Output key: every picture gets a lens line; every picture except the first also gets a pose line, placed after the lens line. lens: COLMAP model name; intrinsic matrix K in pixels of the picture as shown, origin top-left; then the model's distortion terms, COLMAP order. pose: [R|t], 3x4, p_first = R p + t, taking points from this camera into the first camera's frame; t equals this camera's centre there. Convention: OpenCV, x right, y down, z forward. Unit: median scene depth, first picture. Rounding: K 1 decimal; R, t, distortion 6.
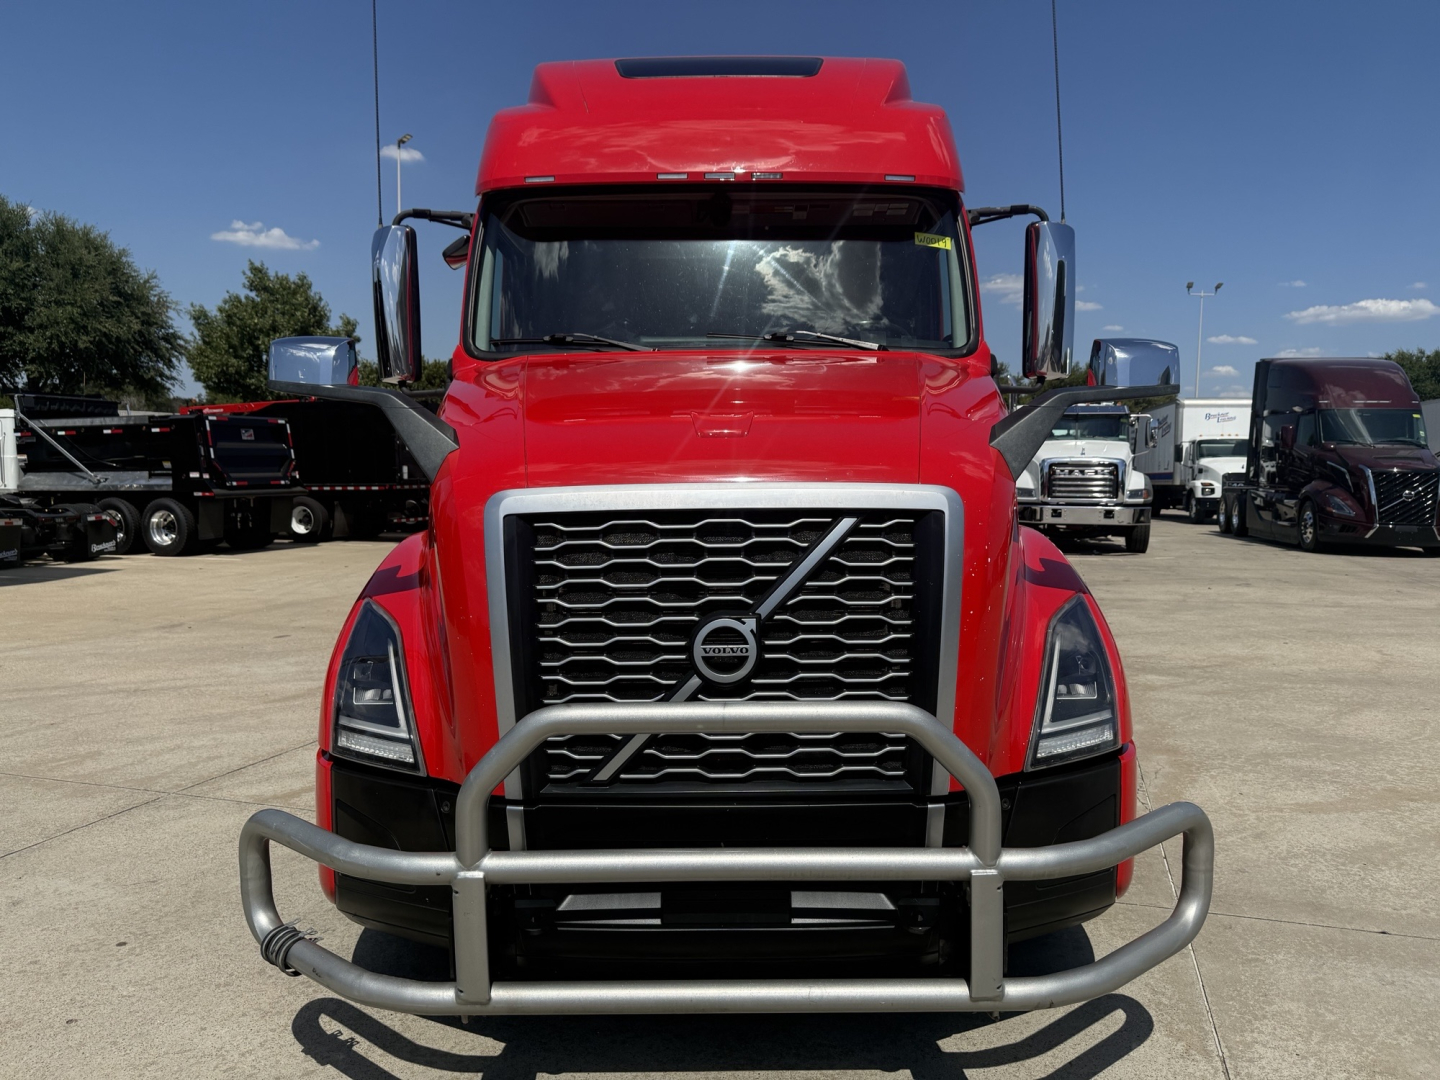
lens RADIAL K [[1017.7, 0, 720.0], [0, 1017.7, 540.0], [0, 0, 1]] dist [0.037802, -0.045093]
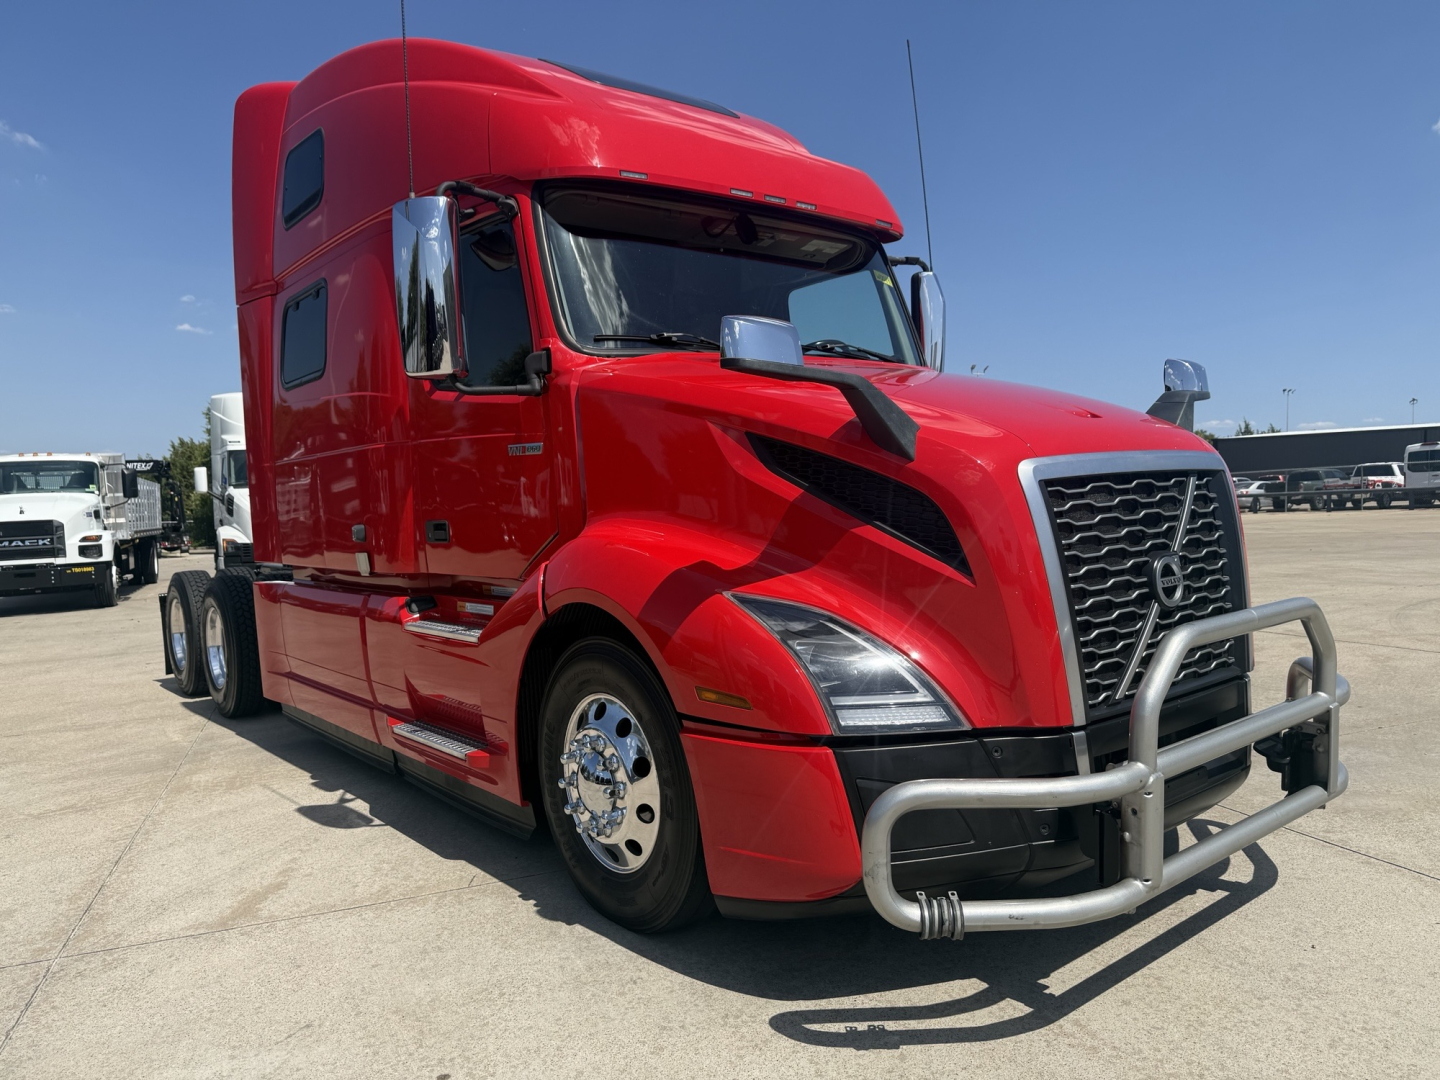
lens RADIAL K [[1017.7, 0, 720.0], [0, 1017.7, 540.0], [0, 0, 1]] dist [0.037802, -0.045093]
pose [[0.785957, -0.059022, 0.615458, -1.065713], [0.085580, 0.996236, -0.013749, 0.023669], [-0.612330, 0.063477, 0.788050, 0.289971]]
